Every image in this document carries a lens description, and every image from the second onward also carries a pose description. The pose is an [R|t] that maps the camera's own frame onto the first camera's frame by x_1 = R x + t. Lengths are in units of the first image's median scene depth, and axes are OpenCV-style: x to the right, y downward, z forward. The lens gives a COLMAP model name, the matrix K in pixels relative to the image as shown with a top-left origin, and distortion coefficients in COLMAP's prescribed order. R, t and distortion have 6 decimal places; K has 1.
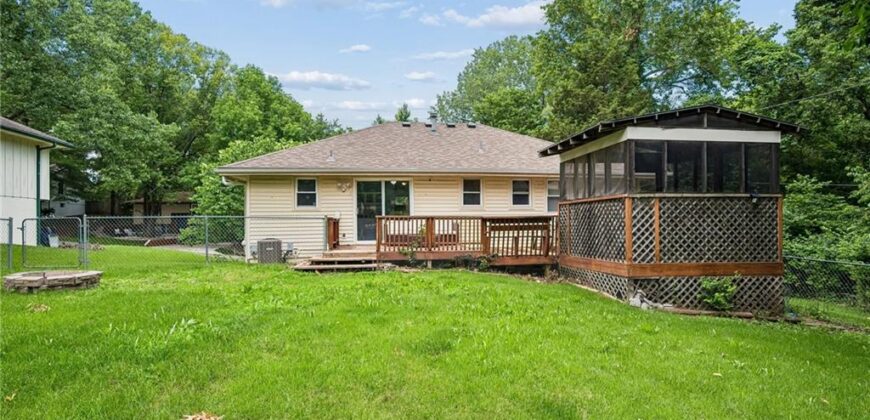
lens RADIAL K [[481.5, 0, 430.6], [0, 481.5, 219.1], [0, 0, 1]] dist [-0.006548, -0.000714]
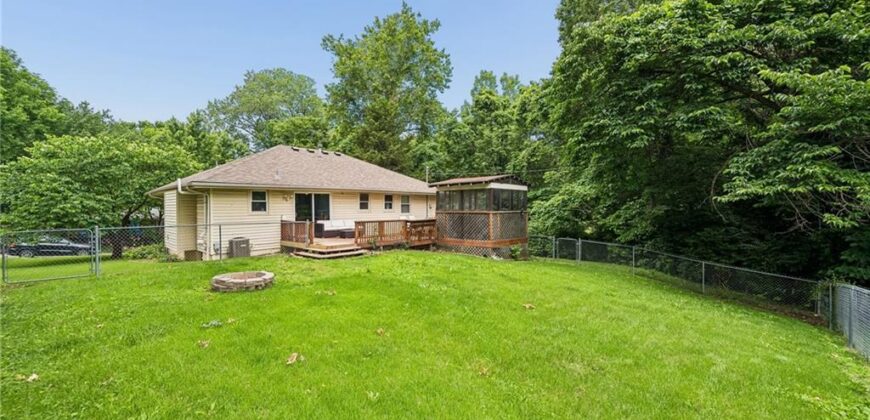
lens RADIAL K [[359.3, 0, 440.5], [0, 359.3, 206.6], [0, 0, 1]] dist [0.000735, -0.000581]
pose [[0.753288, 0.001449, 0.657690, -0.534981], [-0.007361, 0.999954, 0.006229, -0.050483], [-0.657650, -0.009533, 0.753263, -0.082803]]
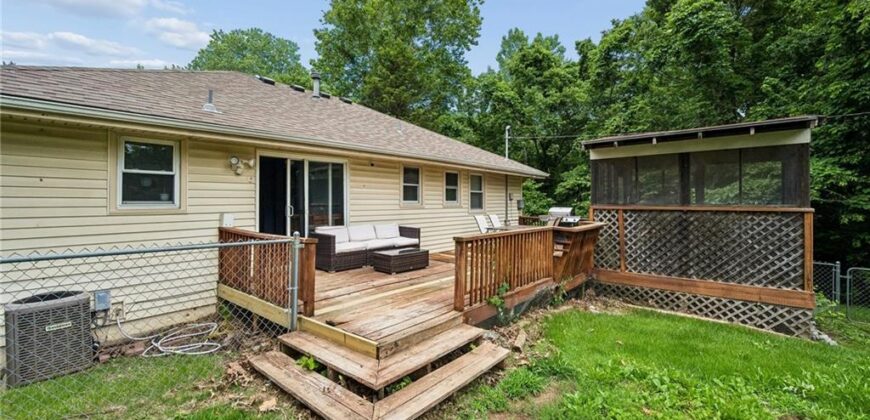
lens RADIAL K [[359.3, 0, 427.4], [0, 359.3, 199.4], [0, 0, 1]] dist [0.000735, -0.000581]
pose [[0.741493, 0.010948, 0.670872, -0.290204], [-0.014074, 0.999901, -0.000762, -0.033224], [-0.670813, -0.008877, 0.741573, 0.578578]]
